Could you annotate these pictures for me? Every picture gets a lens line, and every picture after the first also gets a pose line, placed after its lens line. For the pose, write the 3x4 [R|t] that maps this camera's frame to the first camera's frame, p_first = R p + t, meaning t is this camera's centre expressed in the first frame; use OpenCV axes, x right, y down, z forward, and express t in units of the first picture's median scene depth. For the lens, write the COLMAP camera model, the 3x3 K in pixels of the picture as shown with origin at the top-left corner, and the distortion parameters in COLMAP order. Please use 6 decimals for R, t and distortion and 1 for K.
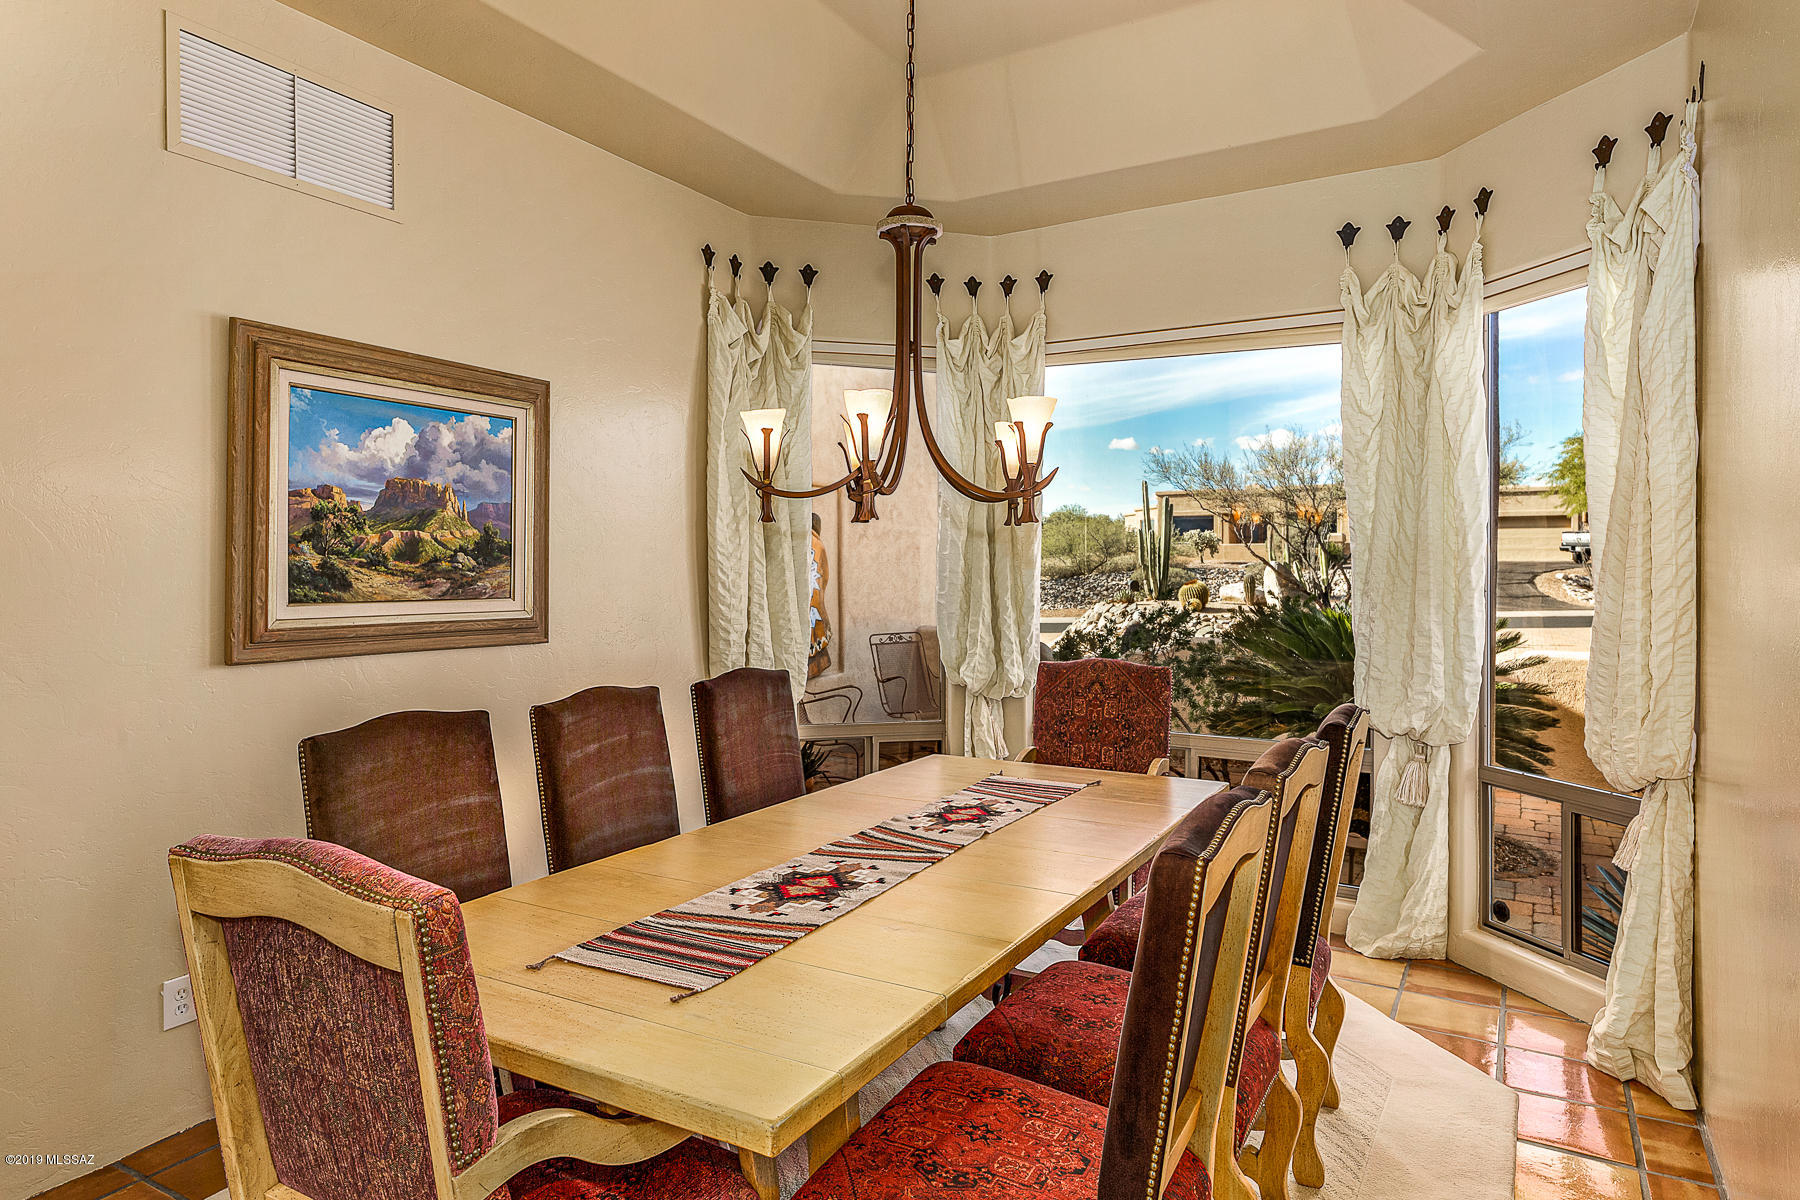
lens RADIAL K [[1088.2, 0, 902.3], [0, 1088.2, 594.7], [0, 0, 1]] dist [-0.006755, -0.001056]
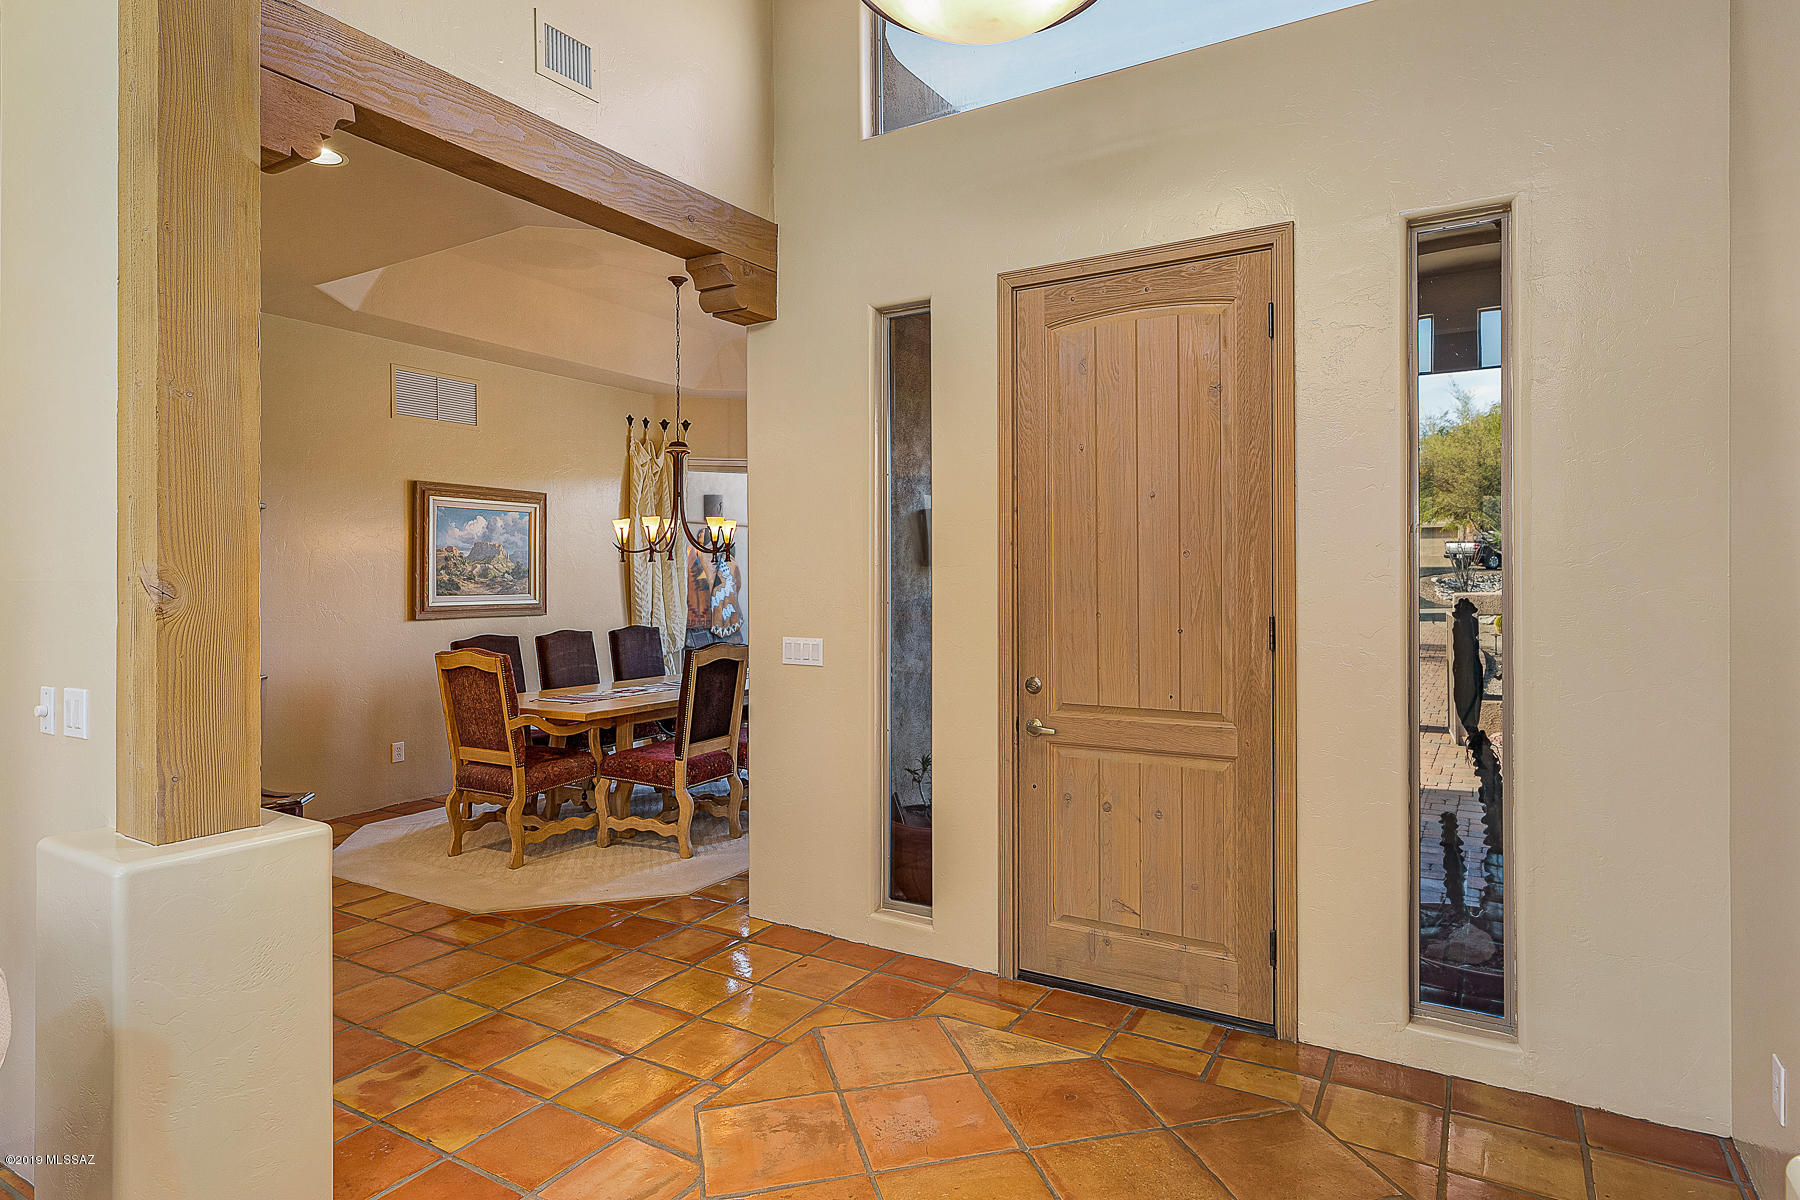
lens RADIAL K [[1017.4, 0, 897.0], [0, 1017.4, 595.8], [0, 0, 1]] dist [0.003769, 0.000262]
pose [[0.999896, -0.008396, -0.011748, 0.449130], [0.008319, 0.999944, -0.006588, 0.028999], [0.011803, 0.006490, 0.999909, -1.154058]]
